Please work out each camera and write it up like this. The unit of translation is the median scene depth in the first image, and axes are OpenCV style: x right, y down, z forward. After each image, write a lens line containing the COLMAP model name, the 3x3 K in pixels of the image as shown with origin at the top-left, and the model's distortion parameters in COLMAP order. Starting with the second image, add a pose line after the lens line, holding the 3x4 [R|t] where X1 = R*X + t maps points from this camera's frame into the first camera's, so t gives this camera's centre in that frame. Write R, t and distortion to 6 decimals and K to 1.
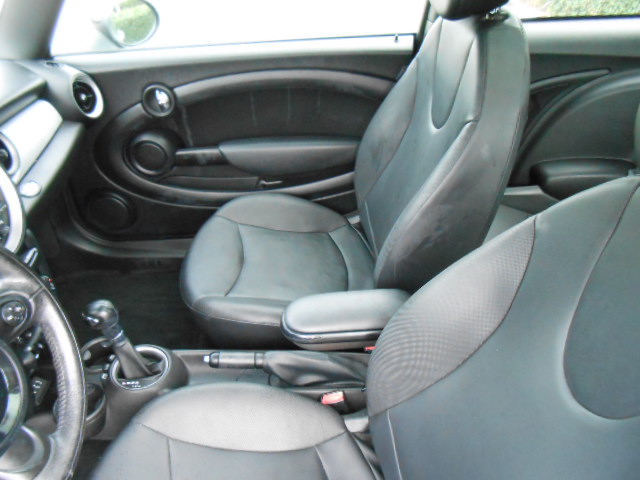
lens RADIAL K [[484.4, 0, 320.5], [0, 484.4, 240.1], [0, 0, 1]] dist [-0.042254, 0.041925]
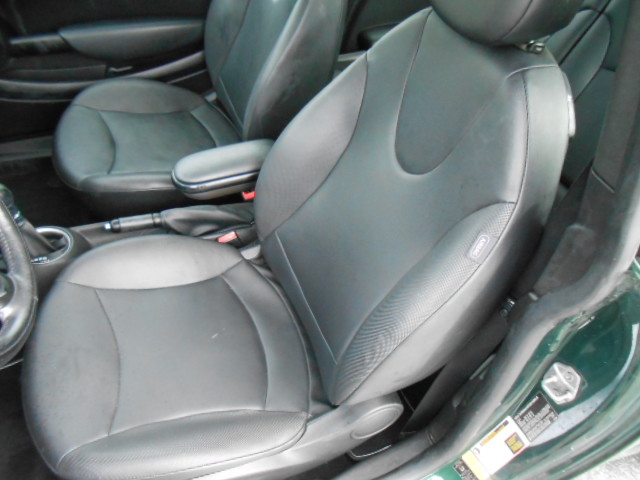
lens RADIAL K [[484.4, 0, 322.1], [0, 484.4, 239.8], [0, 0, 1]] dist [-0.042254, 0.041925]
pose [[0.939505, -0.183976, 0.288935, -0.096261], [0.125564, 0.969776, 0.209209, 0.104468], [-0.318692, -0.160273, 0.934210, -0.187538]]
